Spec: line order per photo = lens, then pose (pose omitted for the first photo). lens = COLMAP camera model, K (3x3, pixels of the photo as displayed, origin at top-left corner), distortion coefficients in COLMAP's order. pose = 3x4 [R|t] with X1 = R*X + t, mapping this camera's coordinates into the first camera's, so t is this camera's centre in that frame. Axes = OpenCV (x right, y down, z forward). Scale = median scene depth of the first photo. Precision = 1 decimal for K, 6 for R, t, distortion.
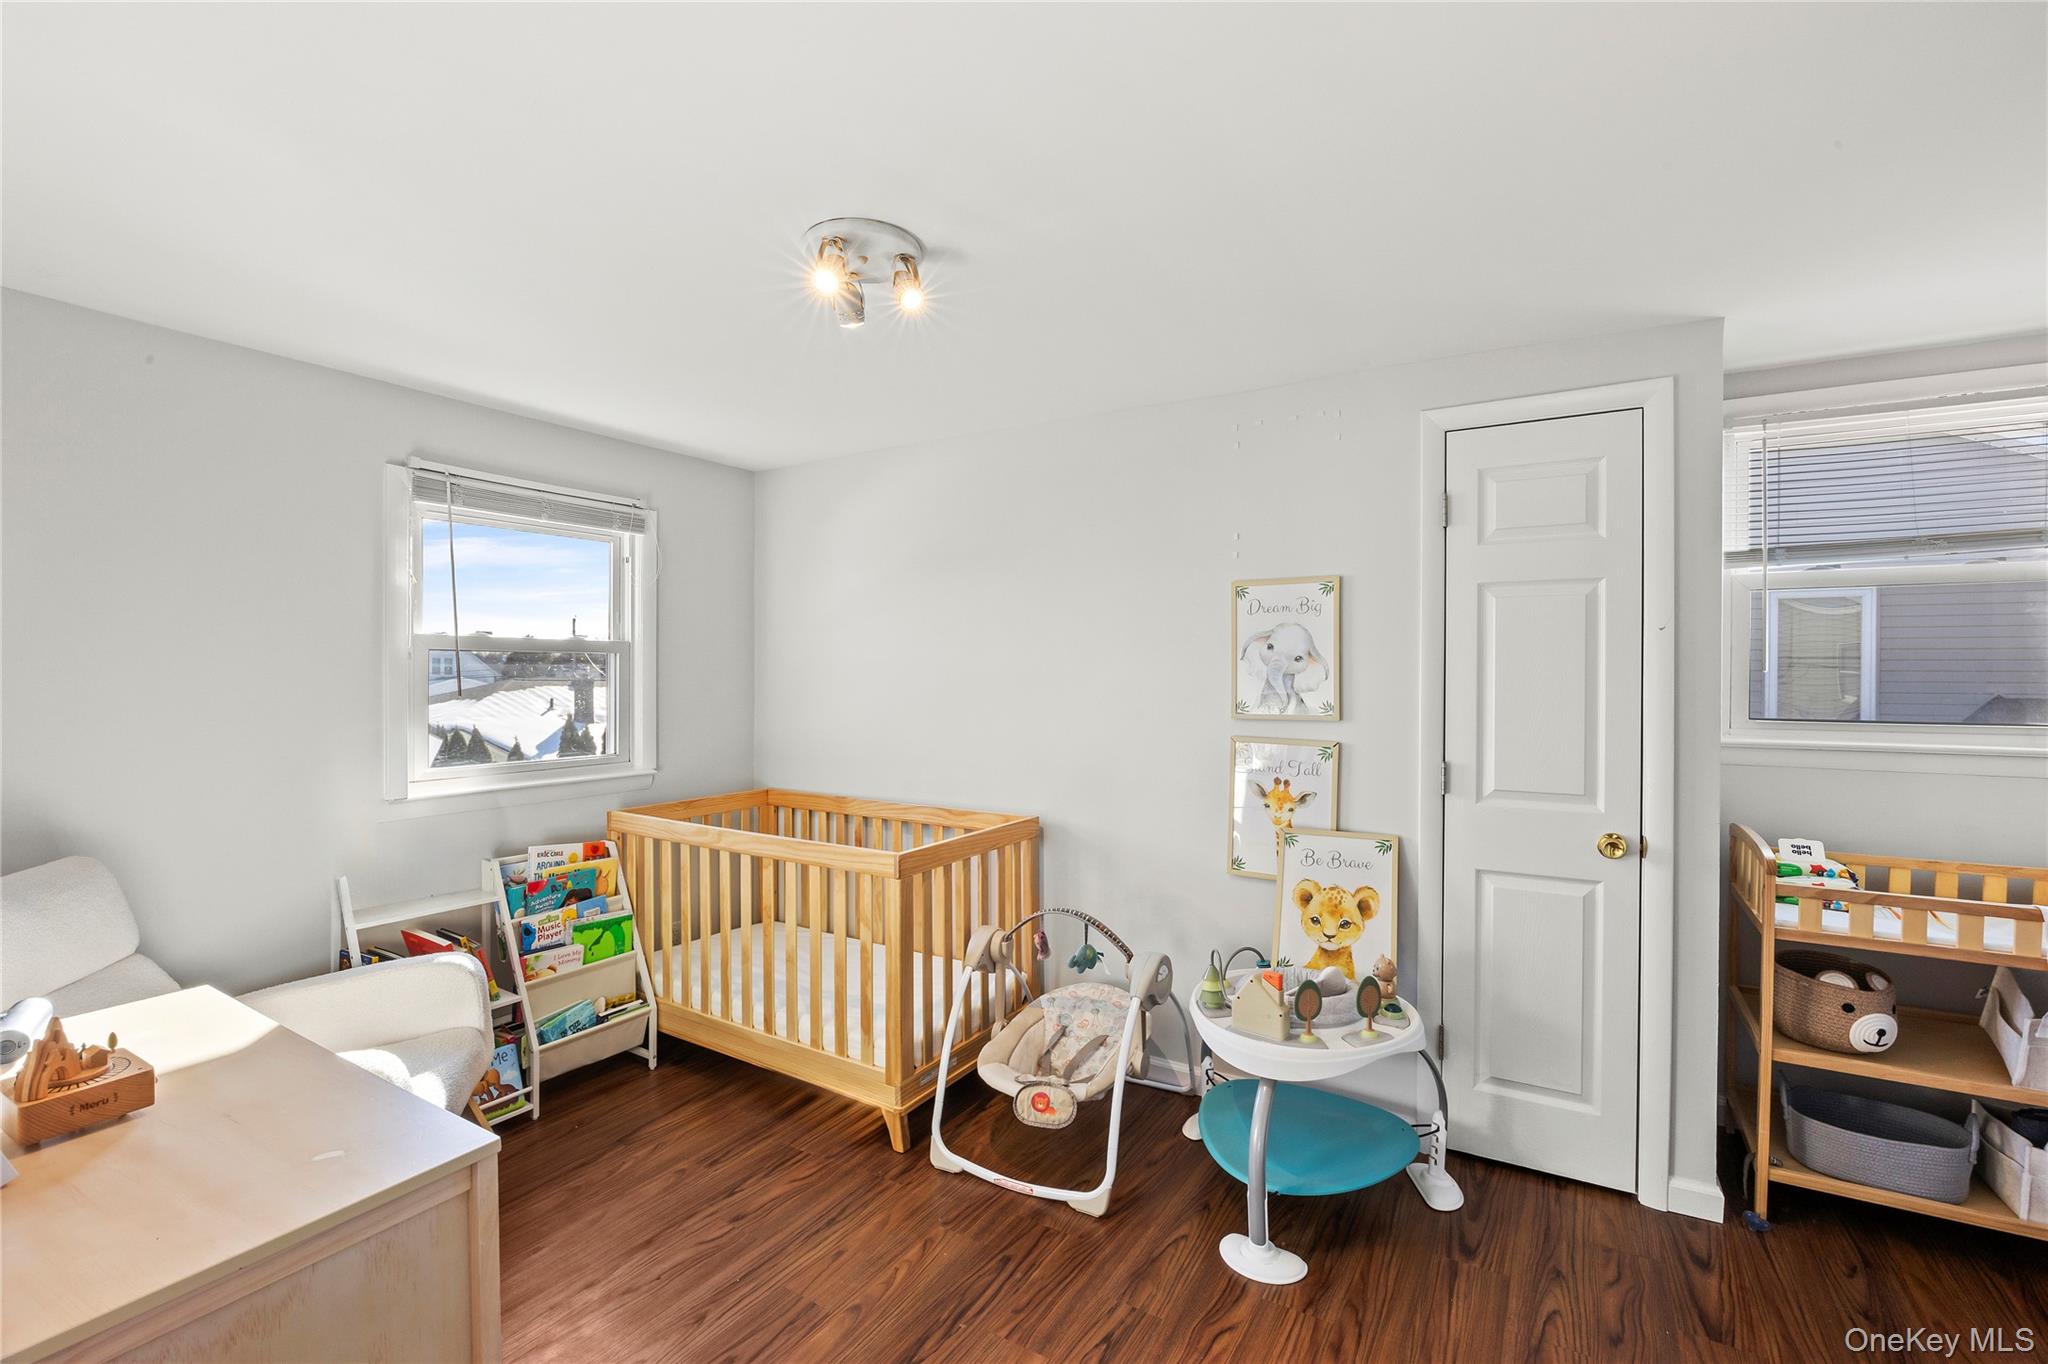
lens RADIAL K [[874.9, 0, 1029.9], [0, 874.9, 674.7], [0, 0, 1]] dist [-0.018365, 0.001559]
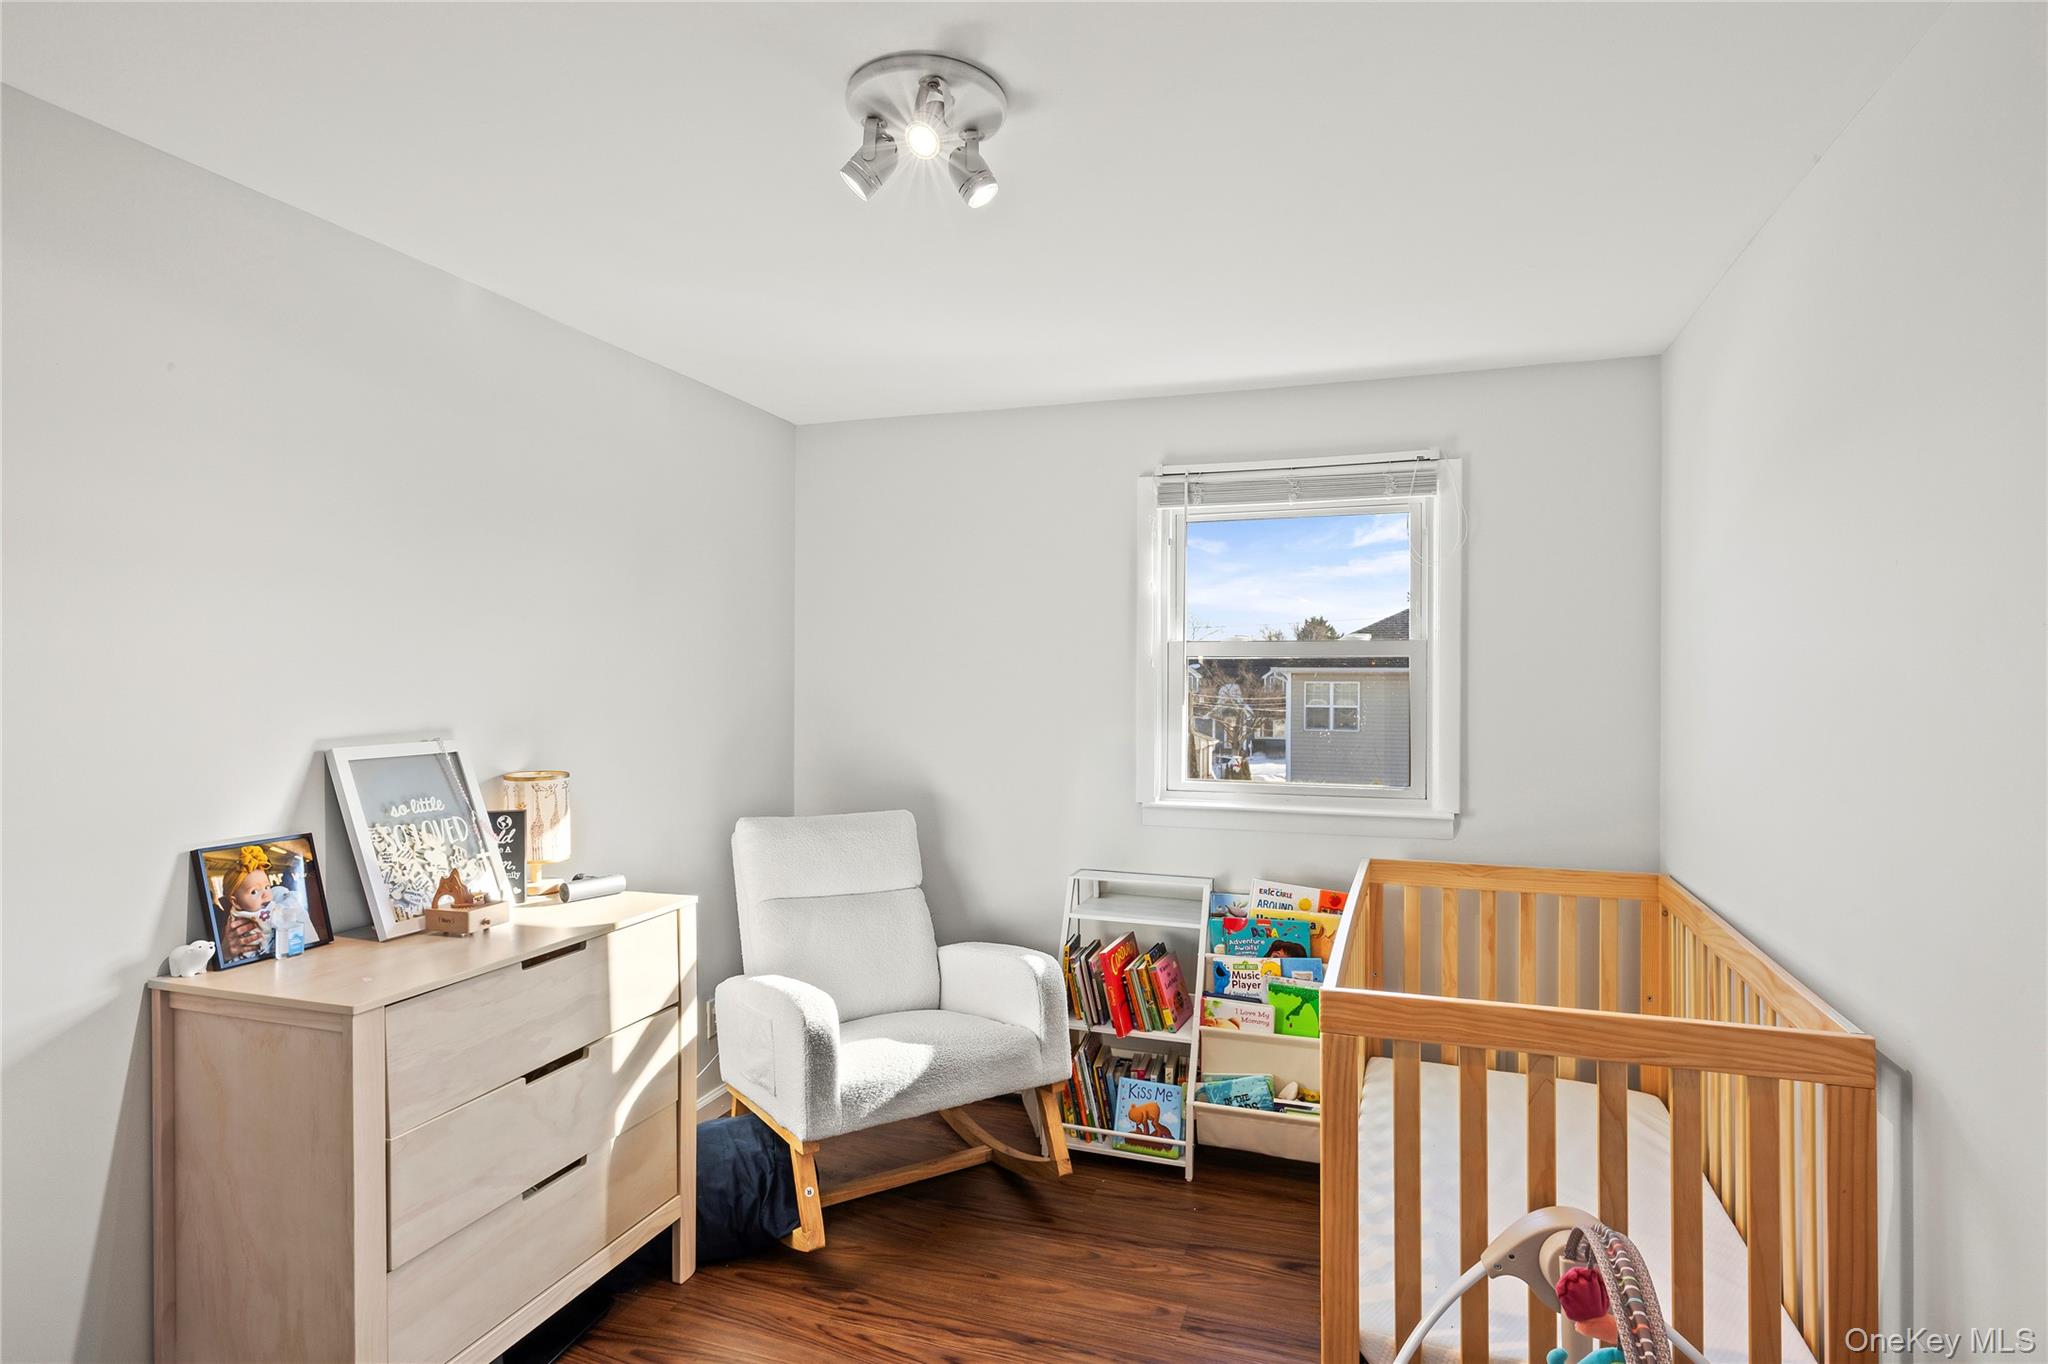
lens RADIAL K [[1074.0, 0, 1033.7], [0, 1074.0, 672.0], [0, 0, 1]] dist [-0.002242, -0.000099]
pose [[0.215487, -0.008680, -0.976468, 0.512276], [-0.005551, 0.999933, -0.010113, 0.002039], [0.976491, 0.007600, 0.215425, 0.647367]]
